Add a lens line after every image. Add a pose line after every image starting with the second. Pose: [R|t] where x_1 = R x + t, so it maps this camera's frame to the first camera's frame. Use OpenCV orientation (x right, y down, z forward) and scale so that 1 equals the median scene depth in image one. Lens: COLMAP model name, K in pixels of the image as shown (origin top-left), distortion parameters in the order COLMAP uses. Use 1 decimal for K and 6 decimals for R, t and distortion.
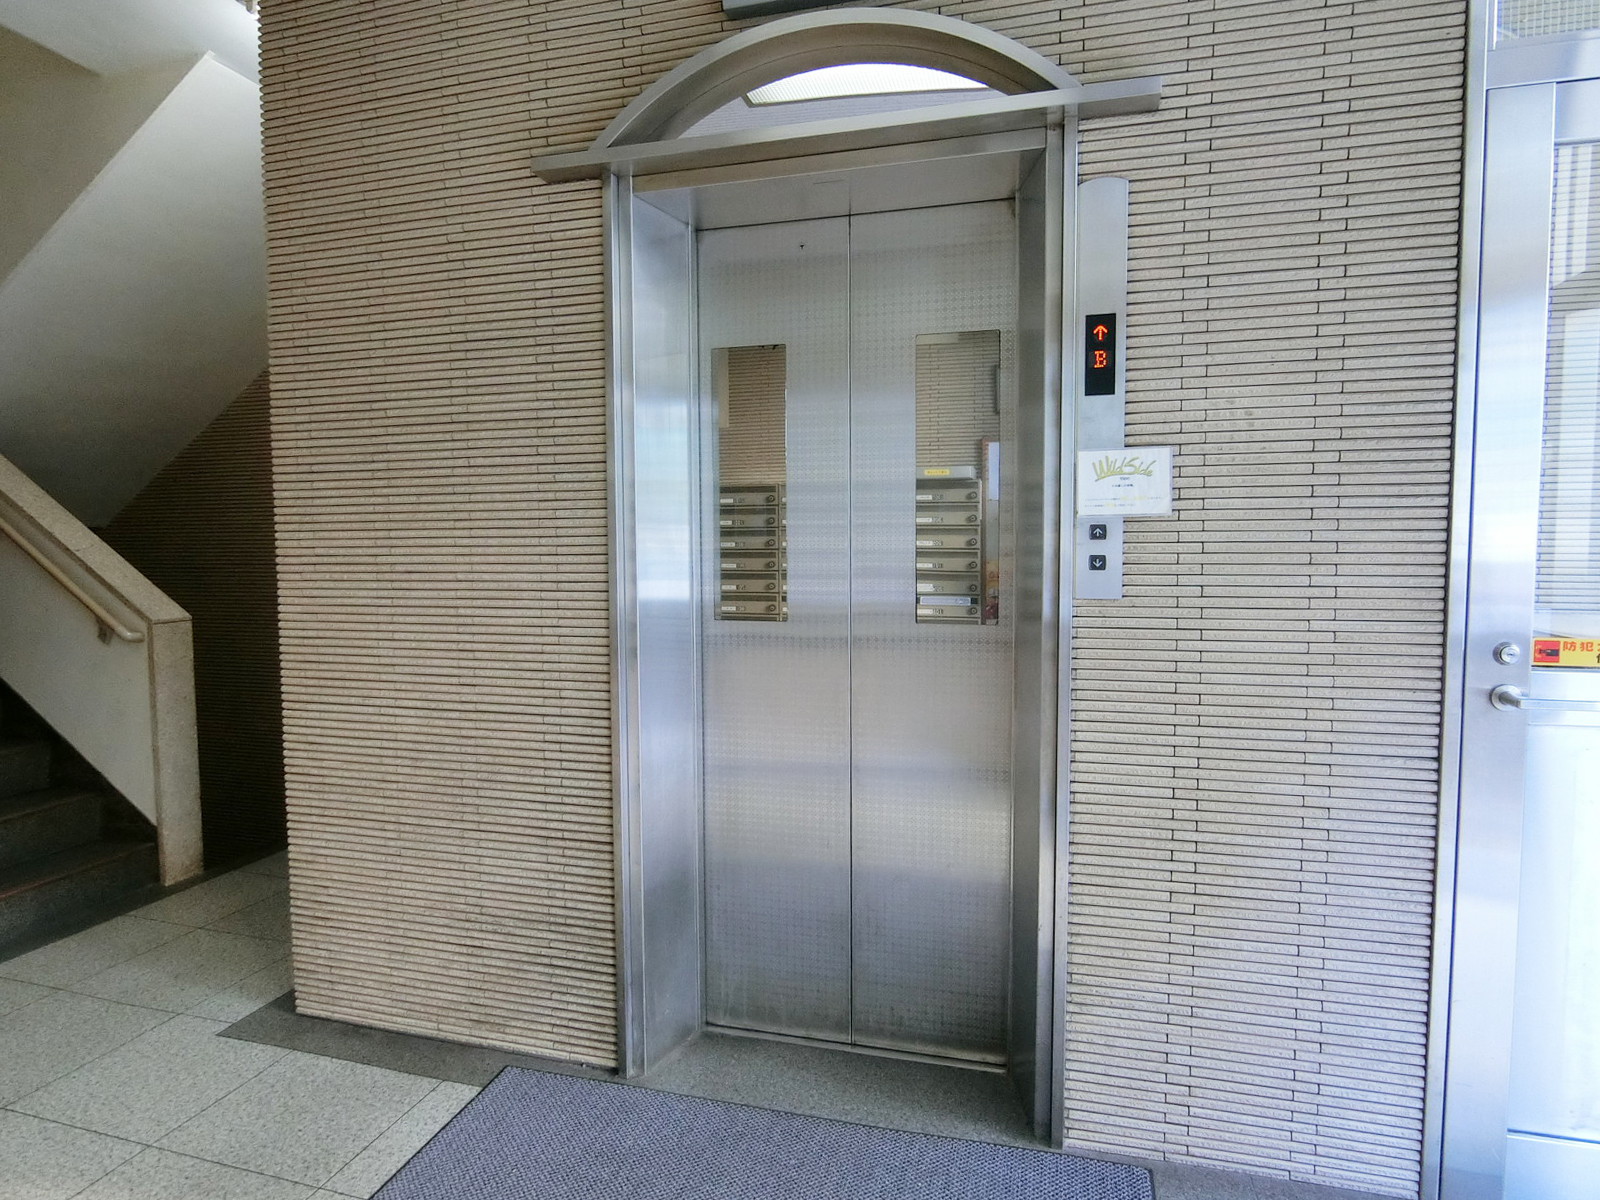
lens RADIAL K [[916.7, 0, 796.2], [0, 916.7, 601.9], [0, 0, 1]] dist [-0.008710, -0.001402]
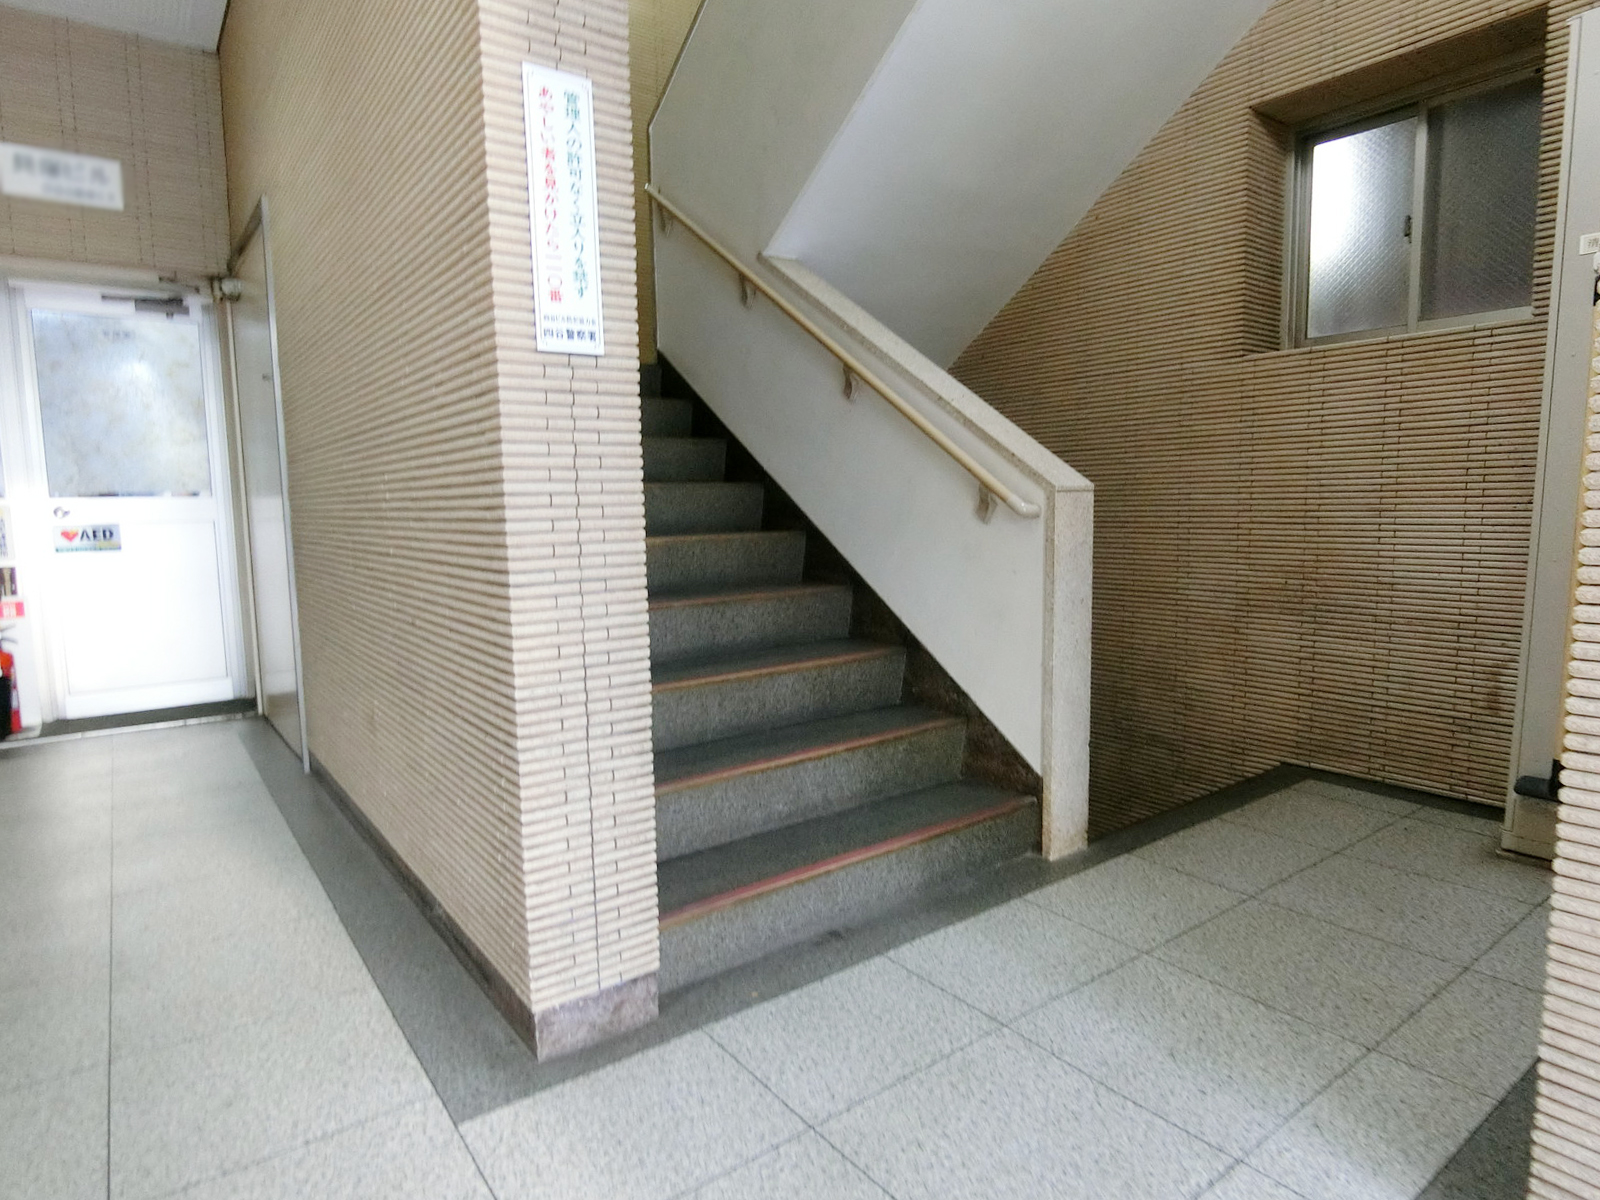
lens RADIAL K [[916.7, 0, 802.8], [0, 916.7, 601.9], [0, 0, 1]] dist [-0.008710, -0.001402]
pose [[0.798777, 0.052559, -0.599328, -0.428860], [-0.024391, 0.998187, 0.055029, 0.074009], [0.601133, -0.029337, 0.798610, 0.315492]]
